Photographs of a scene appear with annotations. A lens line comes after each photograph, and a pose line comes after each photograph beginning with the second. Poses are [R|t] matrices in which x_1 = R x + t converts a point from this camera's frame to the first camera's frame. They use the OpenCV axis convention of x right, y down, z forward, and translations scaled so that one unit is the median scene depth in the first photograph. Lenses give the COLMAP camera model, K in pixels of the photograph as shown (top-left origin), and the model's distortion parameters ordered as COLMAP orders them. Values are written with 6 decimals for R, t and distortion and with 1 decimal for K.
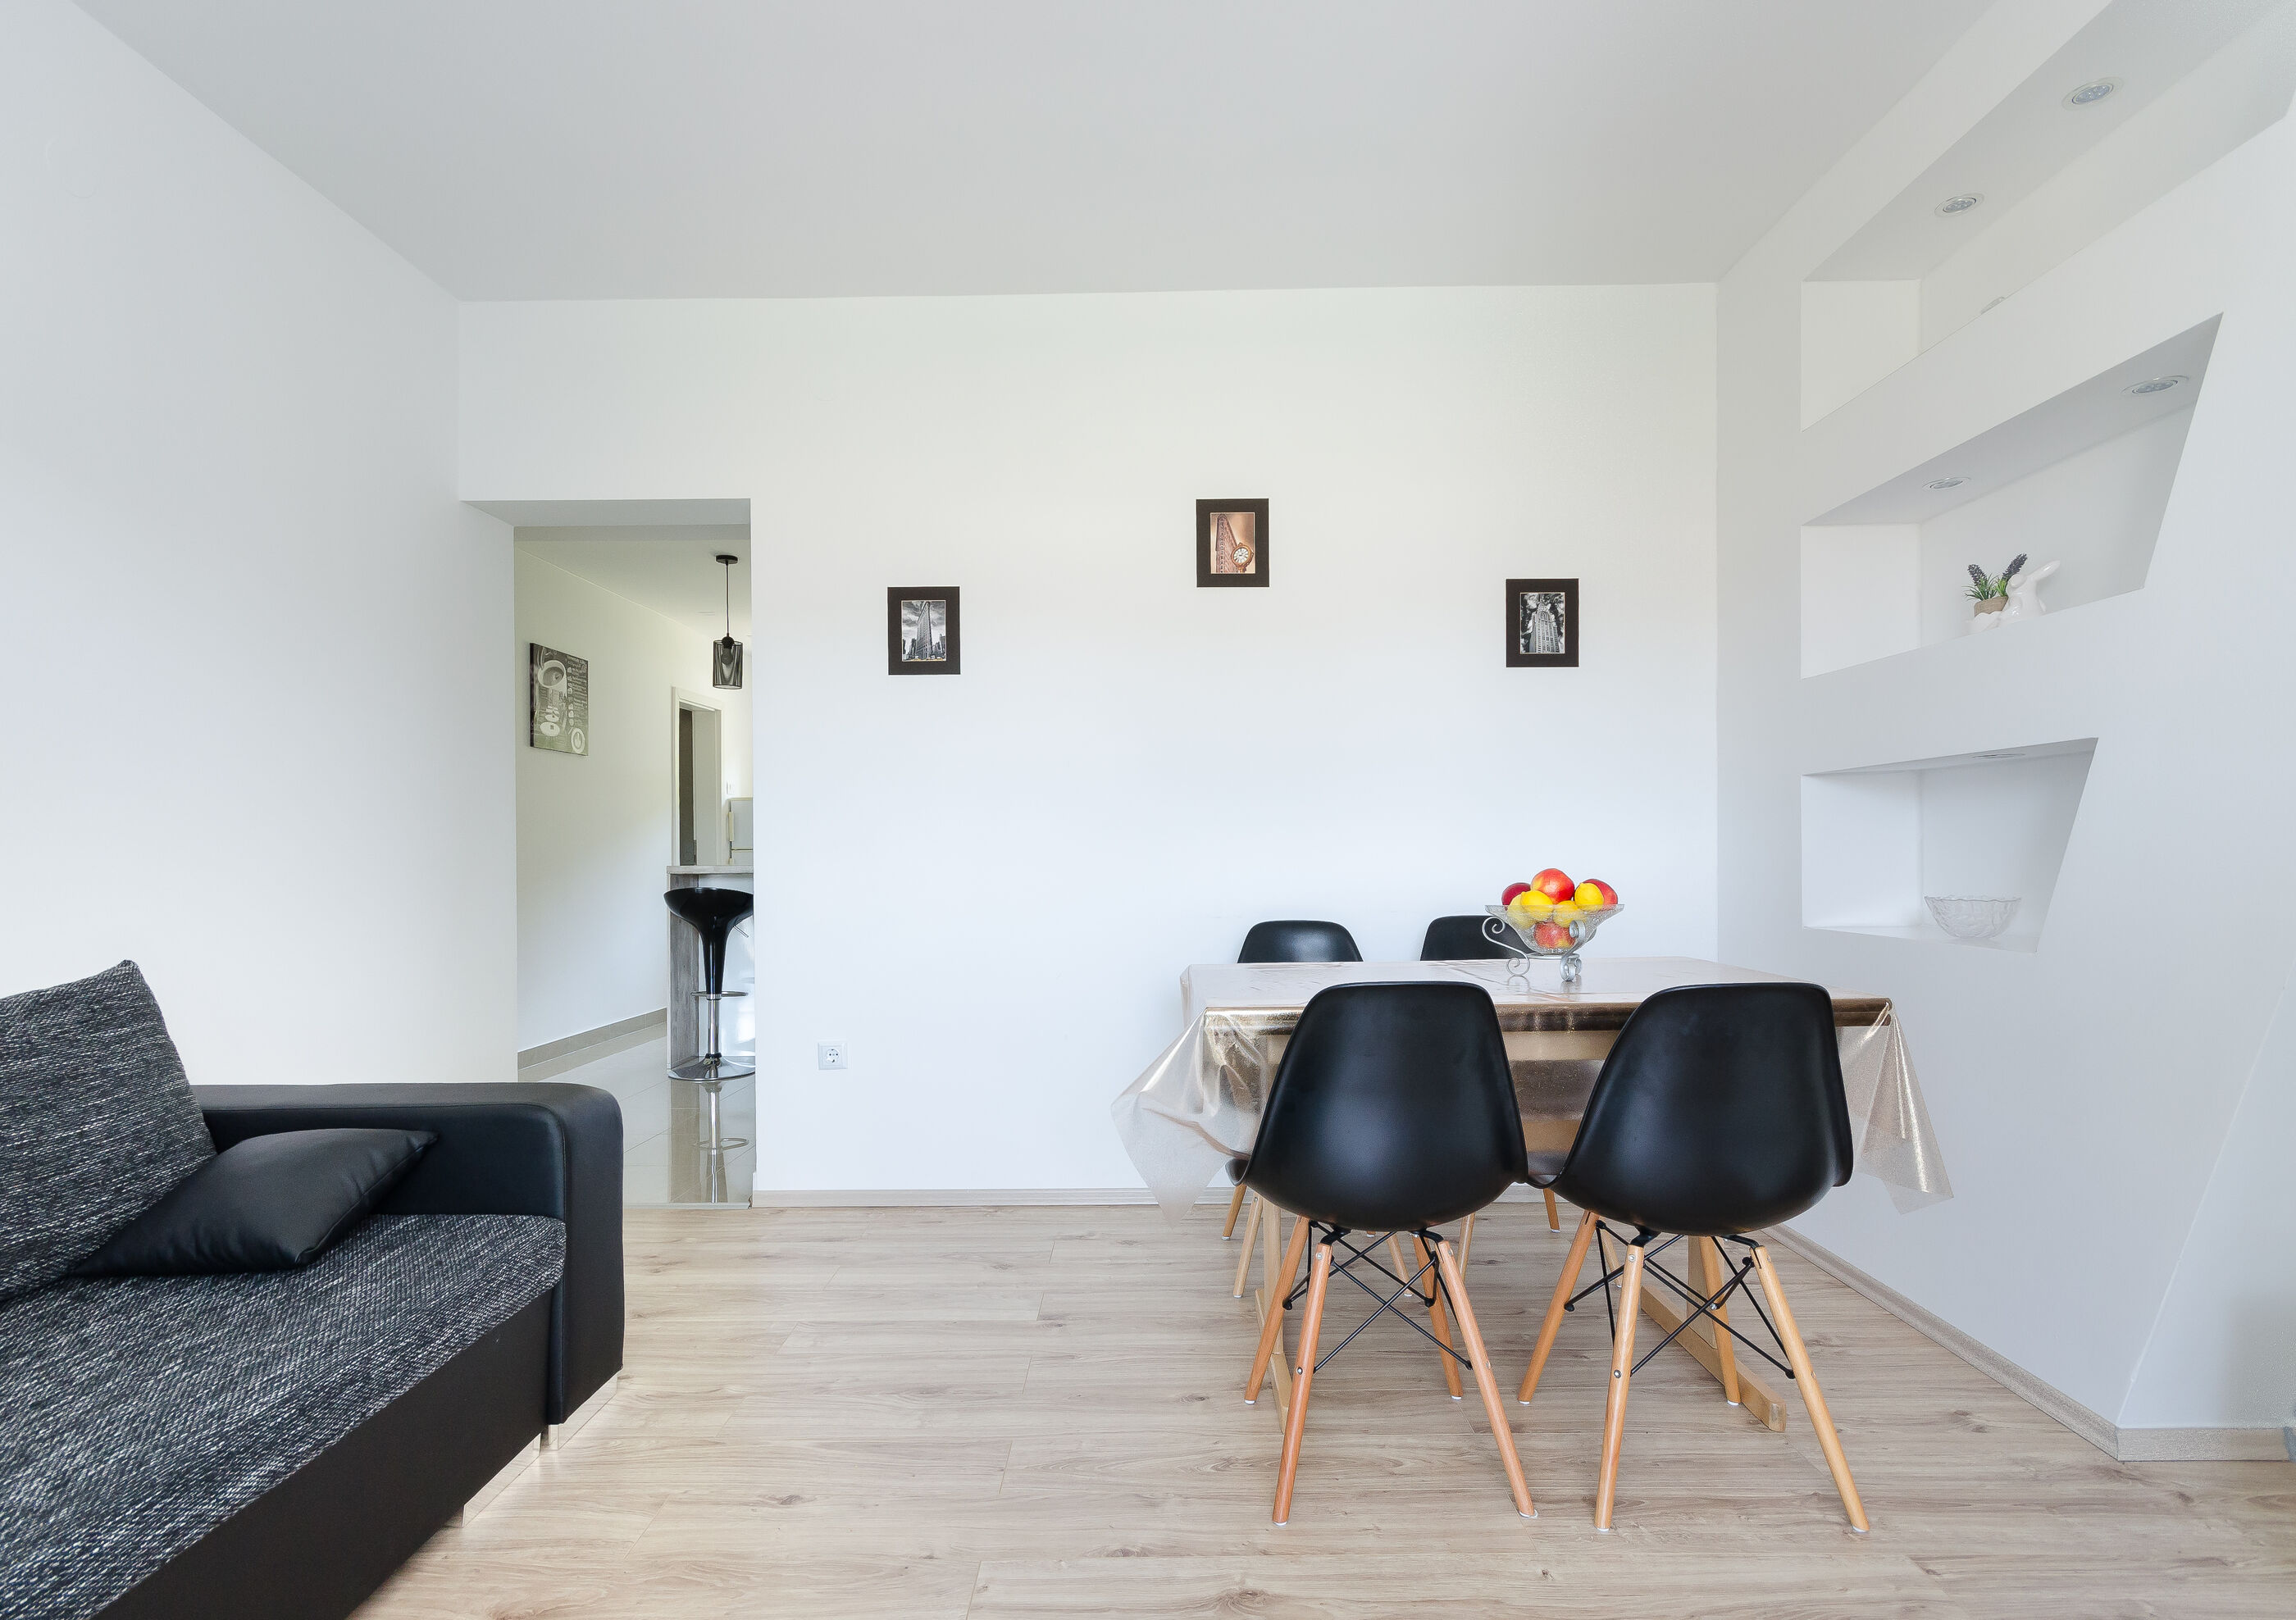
lens RADIAL K [[1100.0, 0, 1178.4], [0, 1100.0, 849.0], [0, 0, 1]] dist [0.001780, 0.001108]
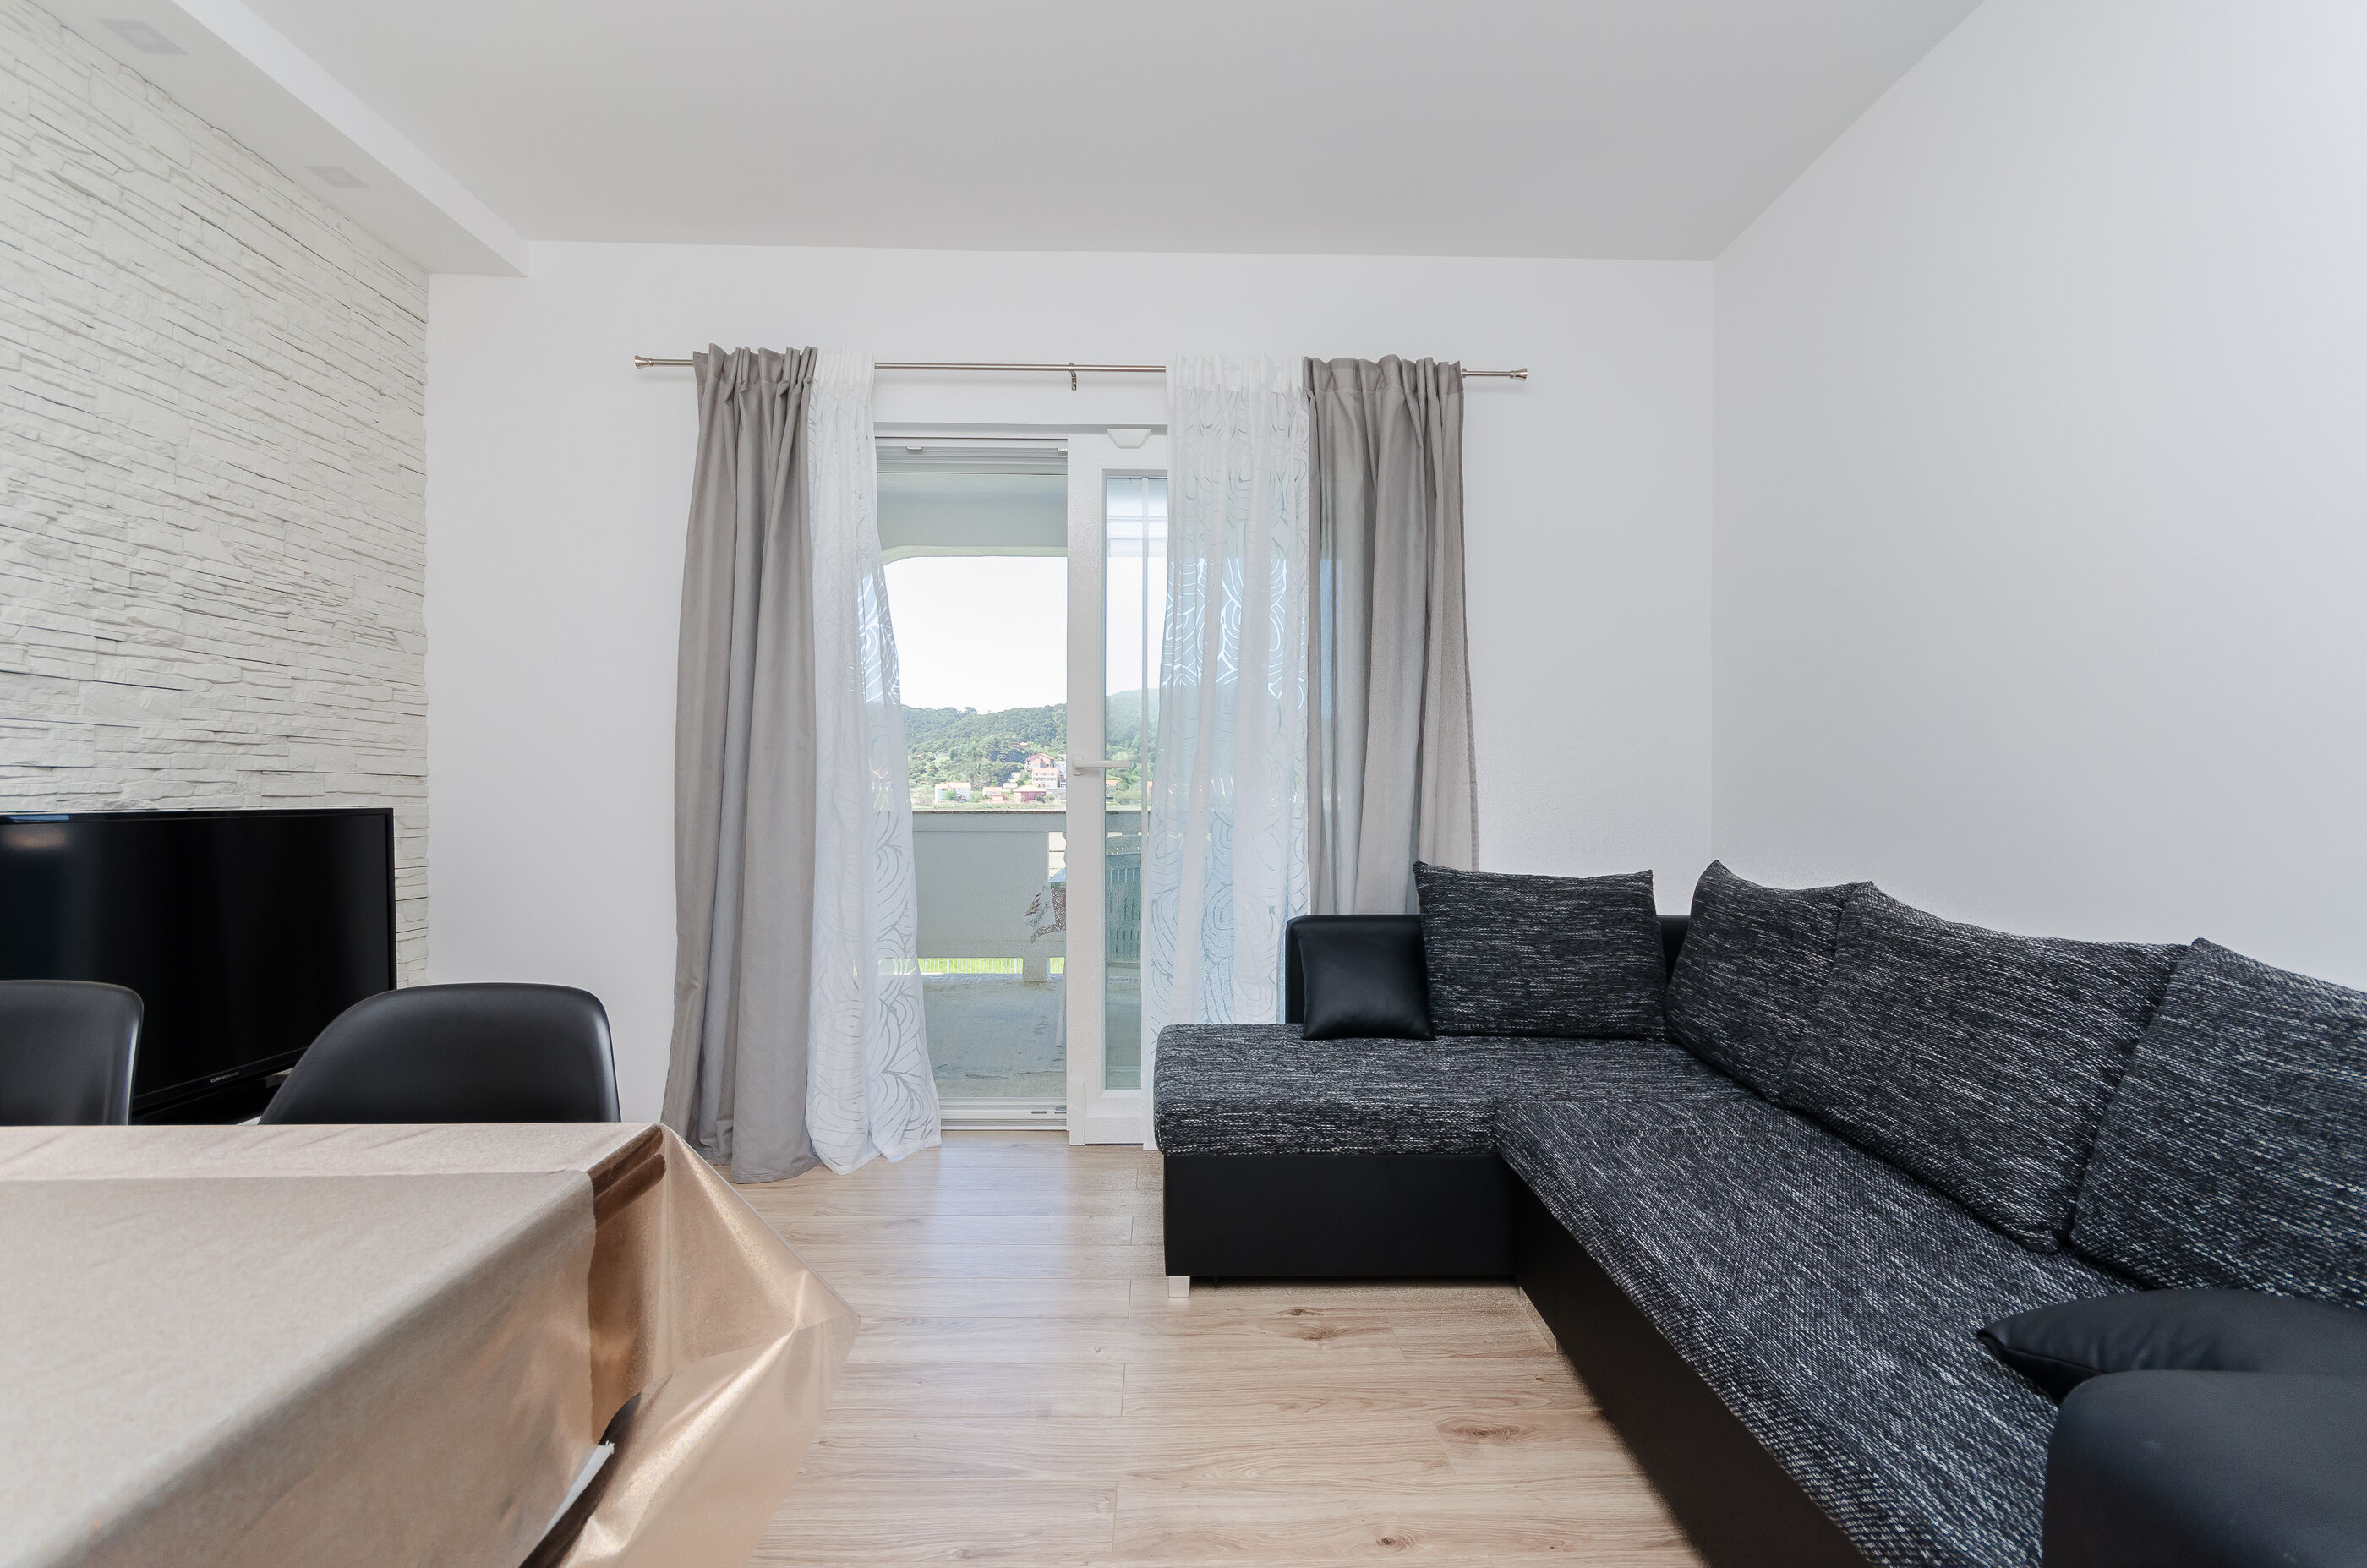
lens RADIAL K [[1032.1, 0, 1186.9], [0, 1032.1, 798.3], [0, 0, 1]] dist [0.001533, 0.000154]
pose [[-0.999304, 0.001535, -0.037269, -0.142044], [0.001084, 0.999926, 0.012117, -0.003708], [0.037285, 0.012069, -0.999232, 1.054514]]
